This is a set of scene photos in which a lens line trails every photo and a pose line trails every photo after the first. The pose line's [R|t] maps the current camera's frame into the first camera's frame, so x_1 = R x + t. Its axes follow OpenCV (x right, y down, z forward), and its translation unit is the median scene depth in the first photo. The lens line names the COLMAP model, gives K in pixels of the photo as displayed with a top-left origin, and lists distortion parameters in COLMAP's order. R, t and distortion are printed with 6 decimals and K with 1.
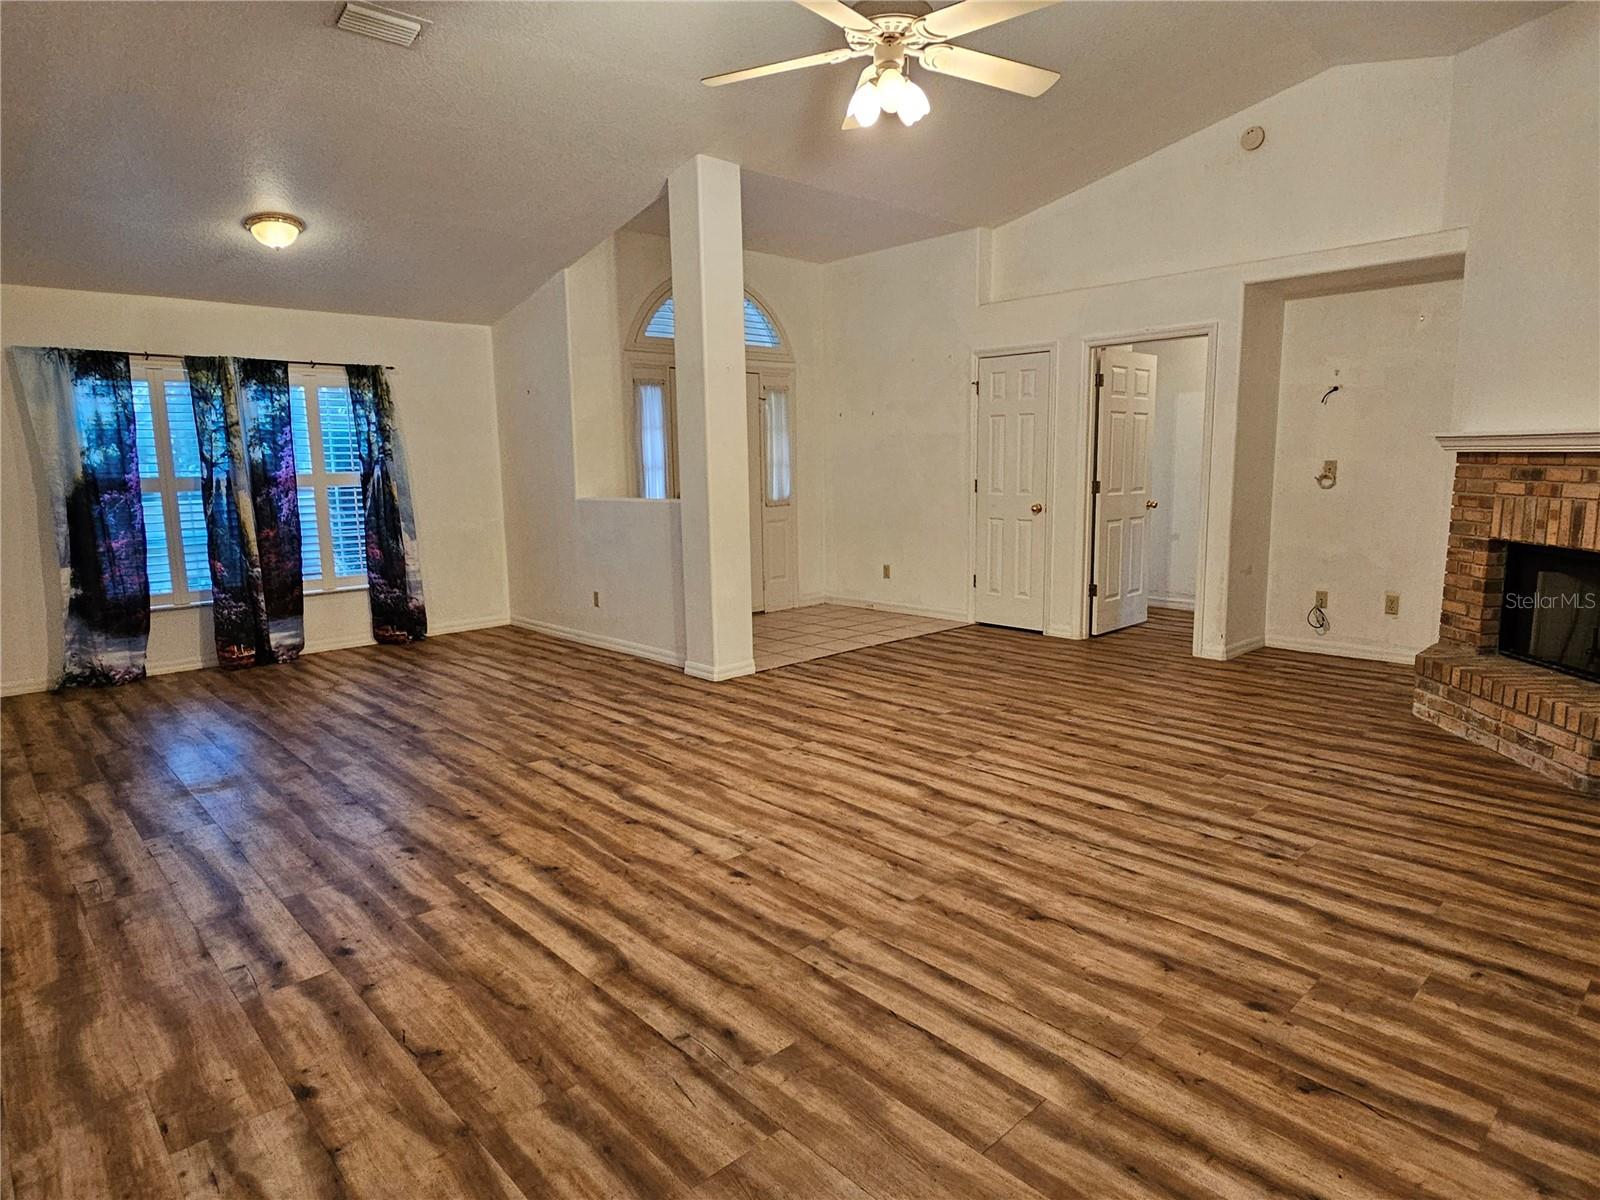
lens RADIAL K [[921.5, 0, 803.9], [0, 921.5, 596.0], [0, 0, 1]] dist [-0.004817, -0.002395]
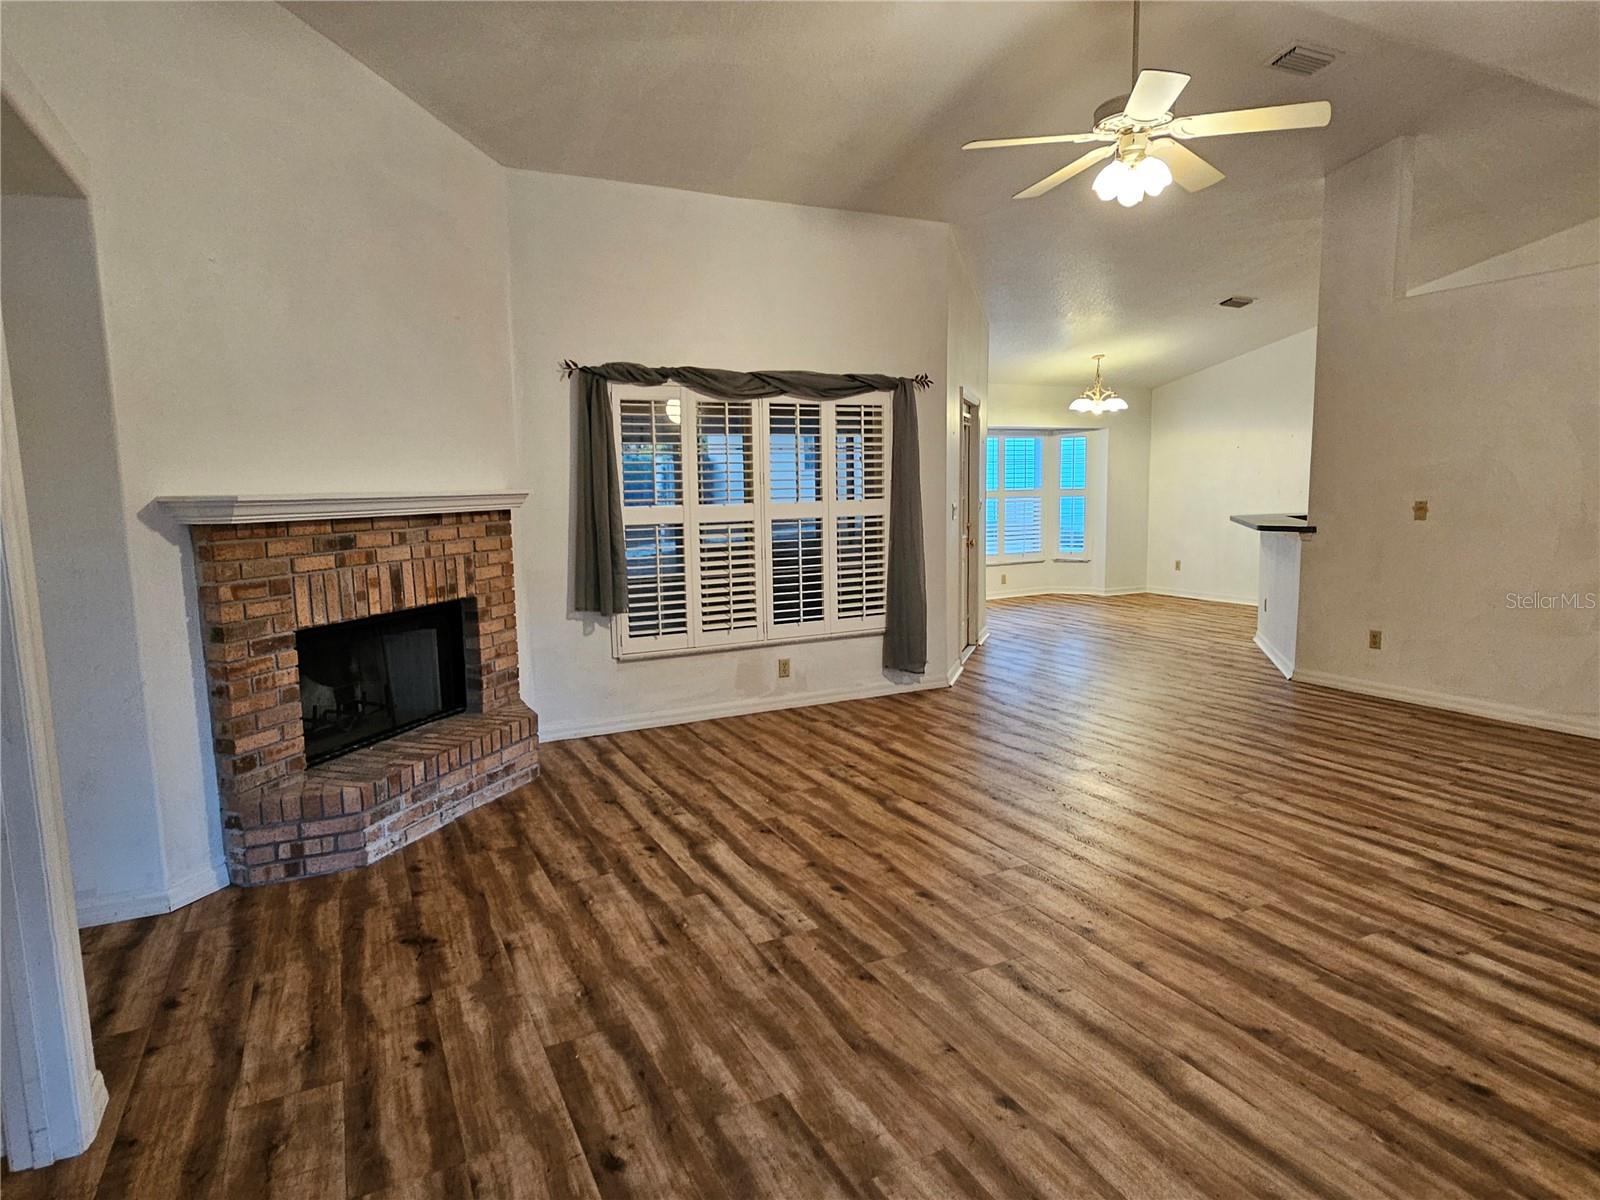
lens RADIAL K [[921.5, 0, 800.3], [0, 921.5, 602.5], [0, 0, 1]] dist [-0.004817, -0.002395]
pose [[-0.958225, -0.000940, 0.286014, 0.123379], [0.078237, 0.960994, 0.265271, -0.291315], [-0.275107, 0.276566, -0.920776, 1.789743]]
